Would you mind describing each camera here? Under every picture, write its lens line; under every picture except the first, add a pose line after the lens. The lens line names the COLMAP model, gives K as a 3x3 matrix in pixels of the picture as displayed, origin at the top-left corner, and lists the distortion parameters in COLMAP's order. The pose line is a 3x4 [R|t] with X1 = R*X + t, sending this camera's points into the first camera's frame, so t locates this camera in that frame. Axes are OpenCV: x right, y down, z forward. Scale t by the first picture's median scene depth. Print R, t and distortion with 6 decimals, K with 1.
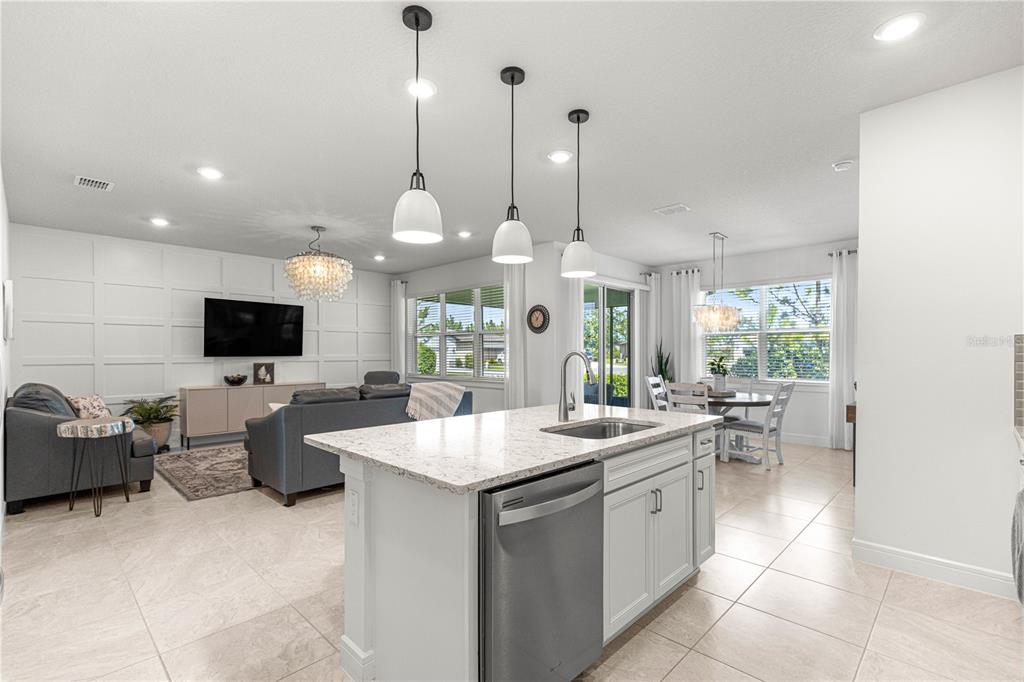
lens RADIAL K [[465.5, 0, 516.0], [0, 465.5, 352.1], [0, 0, 1]] dist [0.011526, -0.001417]
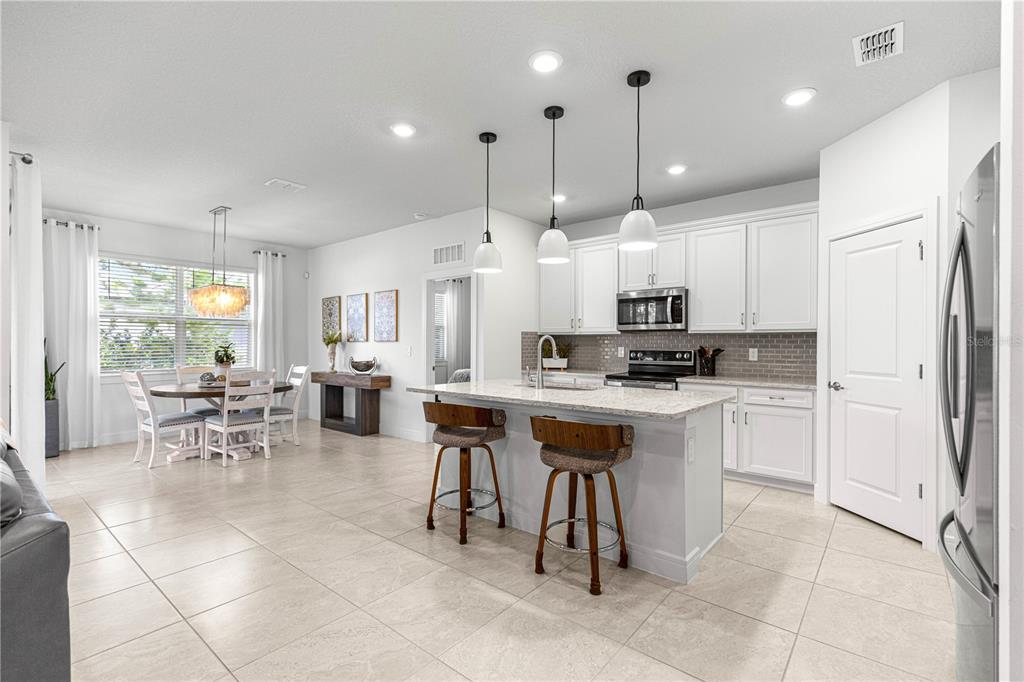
lens RADIAL K [[465.5, 0, 512.7], [0, 465.5, 338.8], [0, 0, 1]] dist [0.011526, -0.001417]
pose [[-0.082583, 0.006231, 0.996565, -0.438178], [0.003457, 0.999976, -0.005966, 0.006804], [-0.996578, 0.002952, -0.082602, 0.433669]]
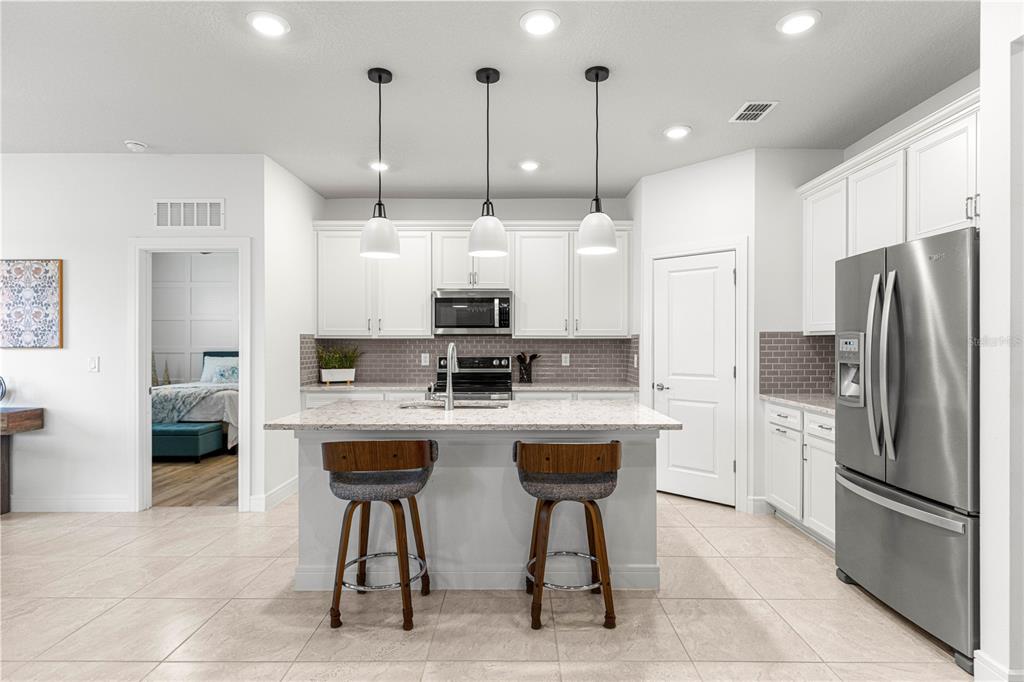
lens RADIAL K [[547.4, 0, 515.3], [0, 547.4, 339.3], [0, 0, 1]] dist [0.003477, -0.002765]
pose [[-0.696975, 0.003029, 0.717089, -0.324931], [0.002292, 0.999995, -0.001996, -0.001667], [-0.717092, 0.000252, -0.696978, 0.643508]]
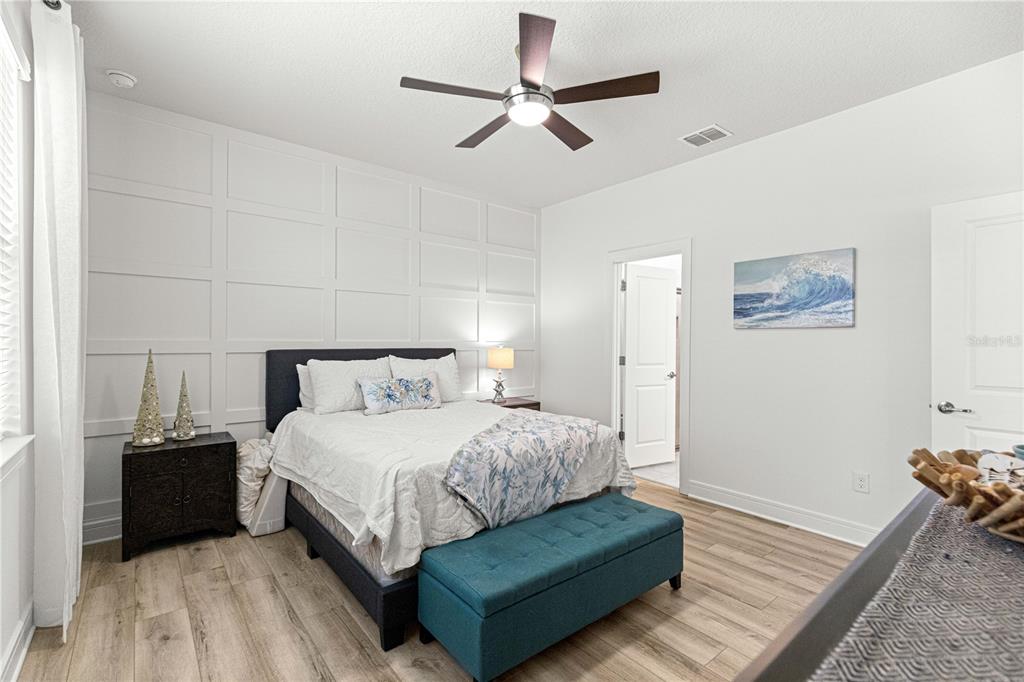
lens RADIAL K [[465.5, 0, 515.2], [0, 465.5, 343.0], [0, 0, 1]] dist [0.011526, -0.001417]
pose [[-0.995378, -0.010489, 0.095463, 0.703438], [-0.009614, 0.999908, 0.009613, 0.007234], [-0.095555, 0.008651, -0.995387, 0.754575]]
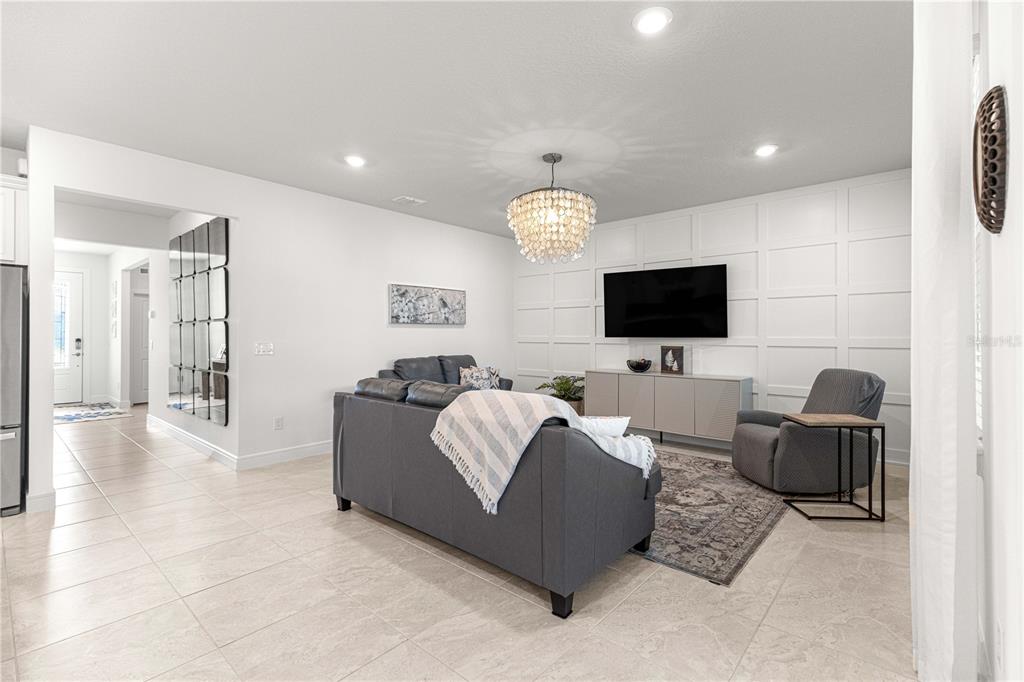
lens RADIAL K [[465.5, 0, 507.8], [0, 465.5, 333.8], [0, 0, 1]] dist [0.011526, -0.001417]
pose [[0.046174, 0.000276, -0.998933, 0.223396], [0.000750, 1.000000, 0.000311, 0.002681], [0.998933, -0.000763, 0.046173, 0.723555]]
